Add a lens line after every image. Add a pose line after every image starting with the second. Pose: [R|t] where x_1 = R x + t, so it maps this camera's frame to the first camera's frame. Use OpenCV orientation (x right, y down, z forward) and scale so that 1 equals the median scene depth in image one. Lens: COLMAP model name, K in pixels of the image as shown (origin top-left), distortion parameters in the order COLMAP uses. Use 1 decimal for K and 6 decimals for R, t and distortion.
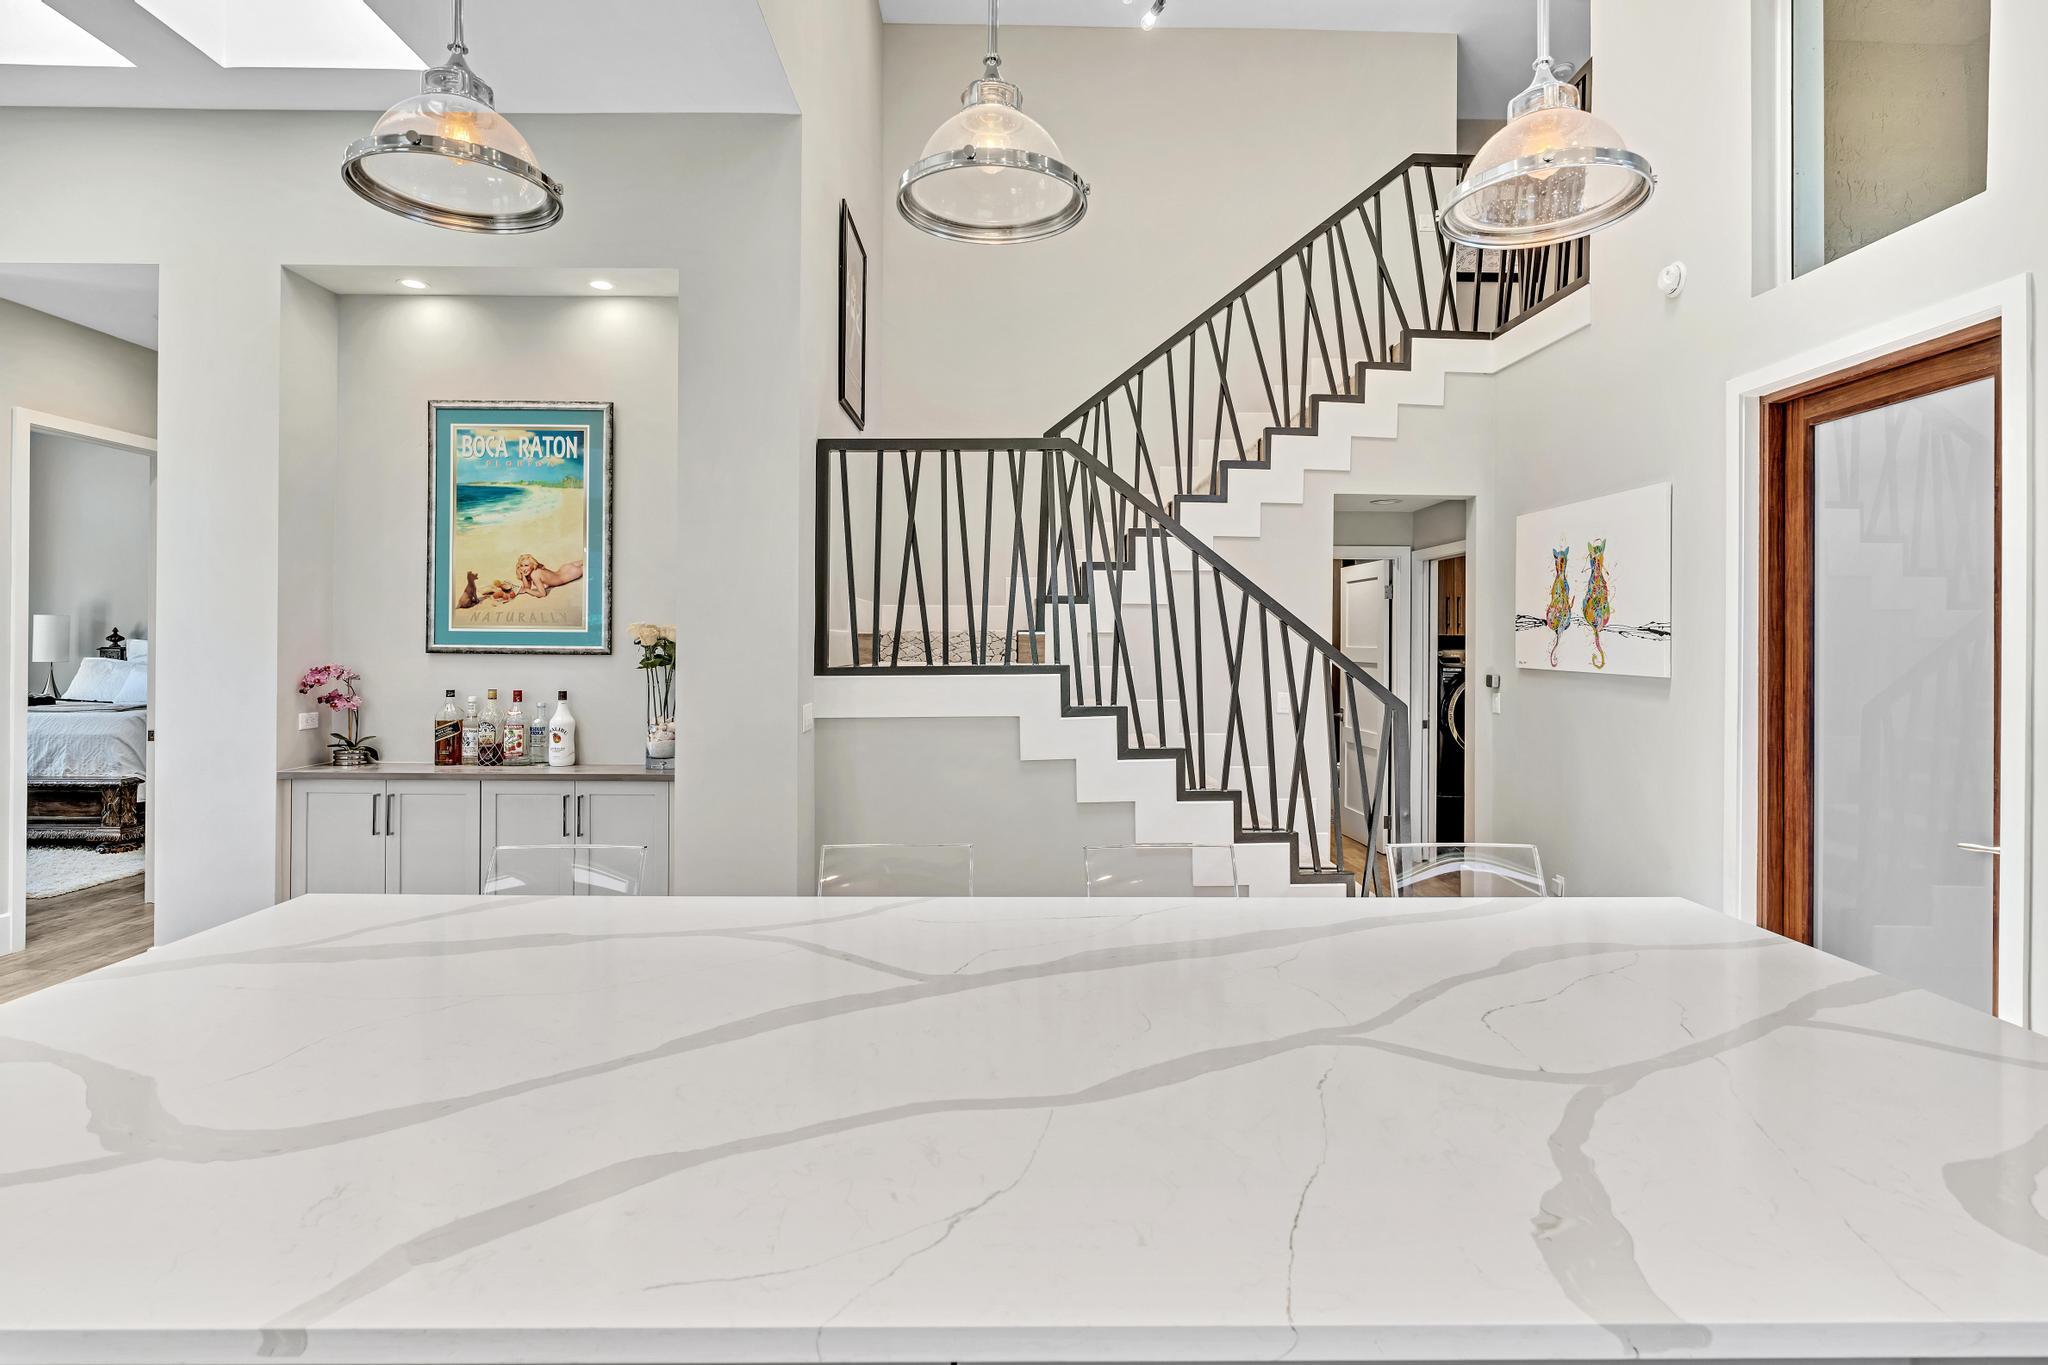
lens RADIAL K [[995.3, 0, 1021.2], [0, 995.3, 637.2], [0, 0, 1]] dist [-0.000430, -0.000155]
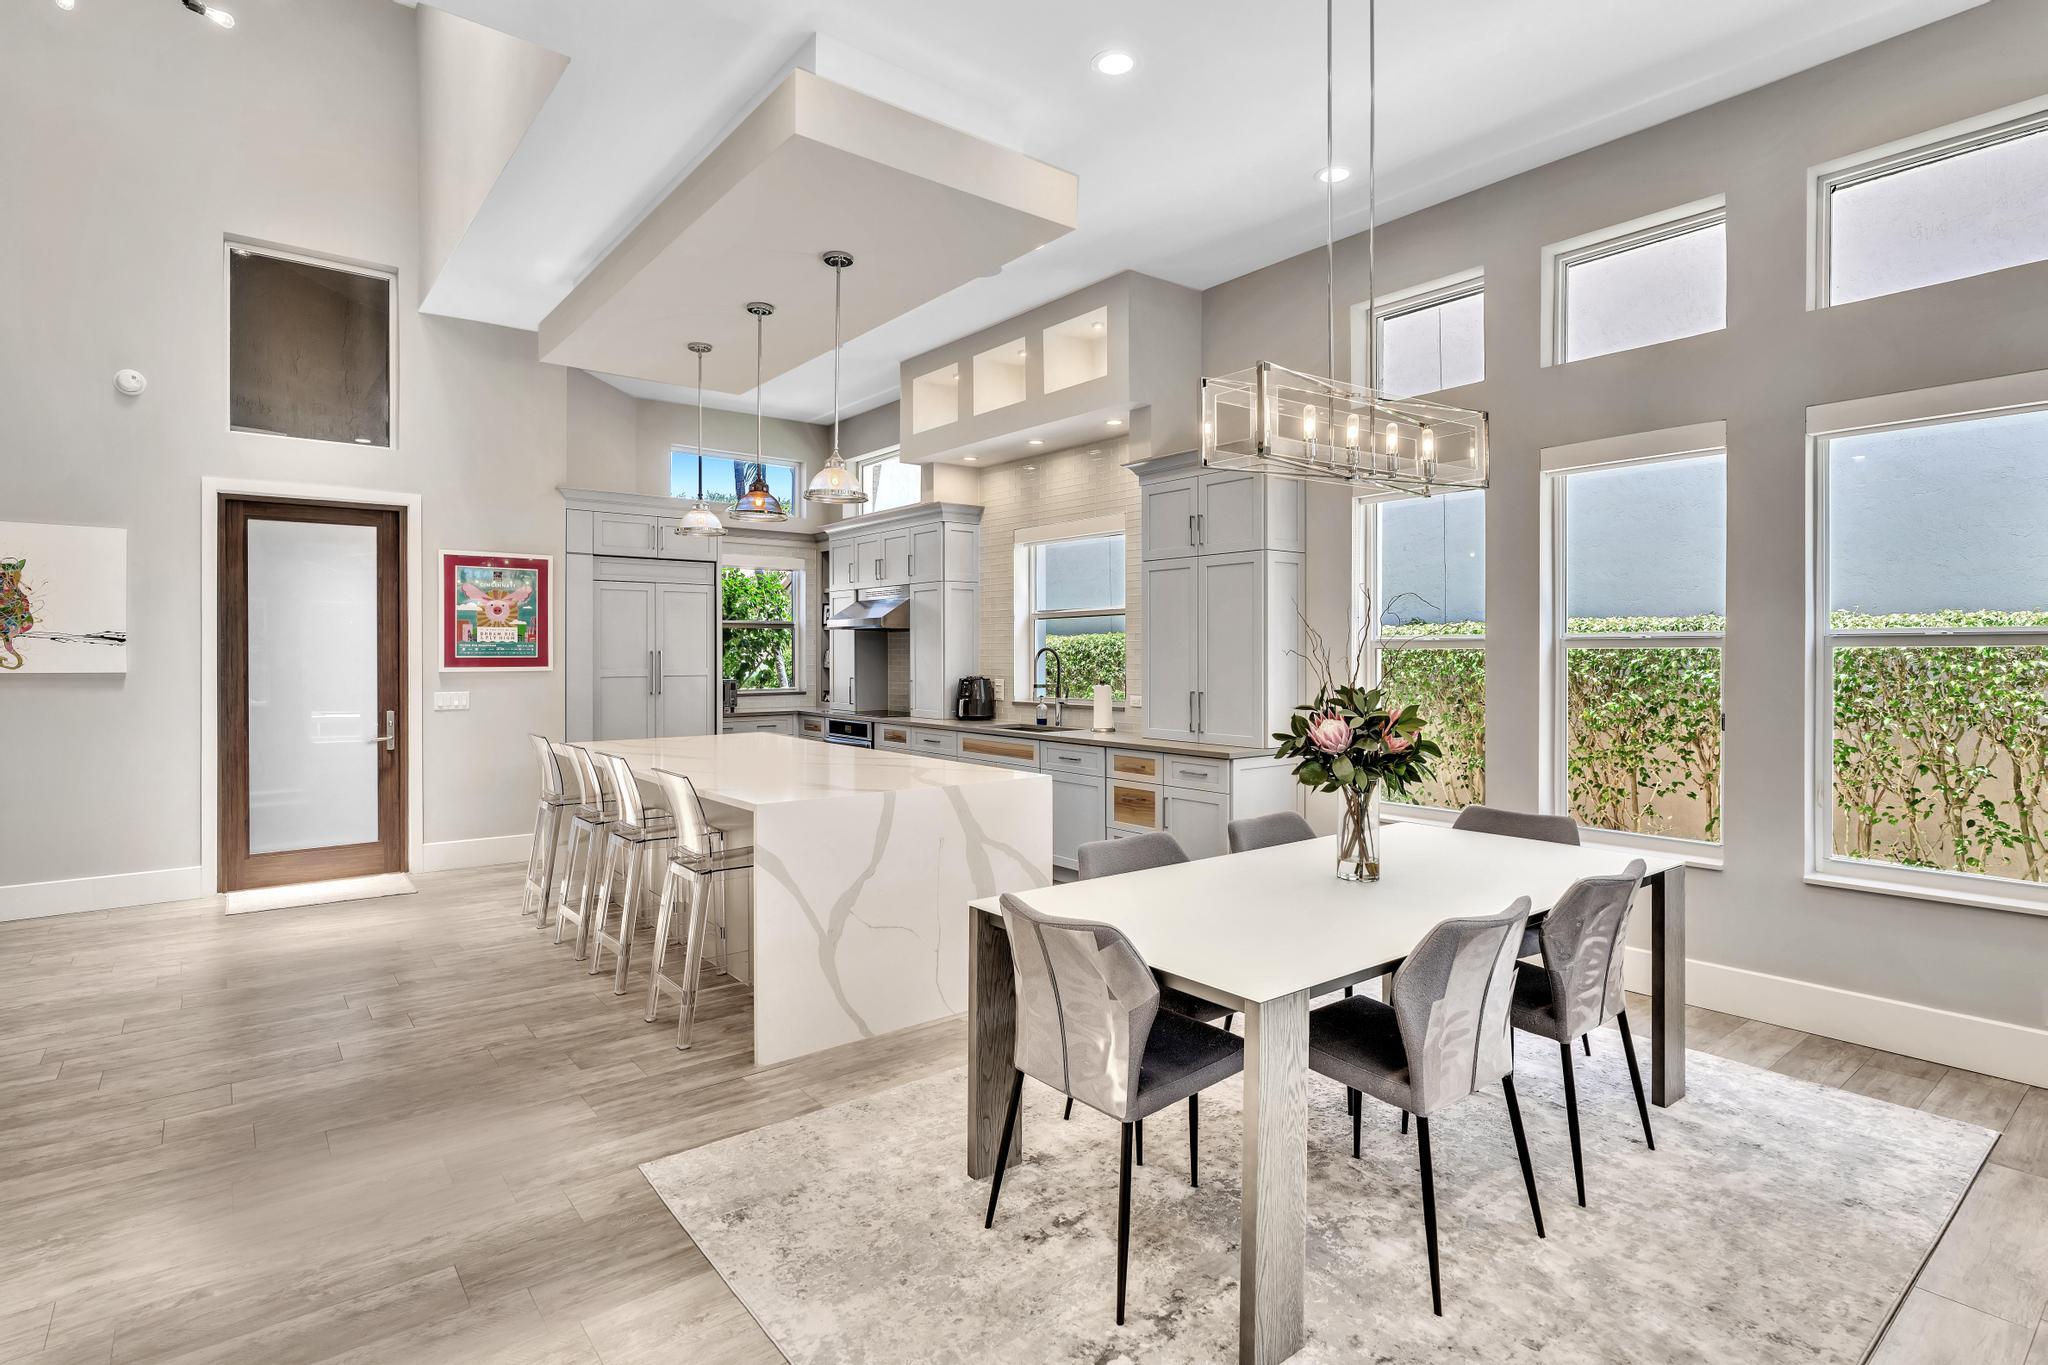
lens RADIAL K [[1022.1, 0, 1020.3], [0, 1022.1, 658.1], [0, 0, 1]] dist [-0.001387, -0.000212]
pose [[-0.610762, -0.009581, 0.791757, -1.103350], [-0.005764, 0.999954, 0.007655, 0.002772], [-0.791794, 0.000112, -0.610789, 0.808785]]
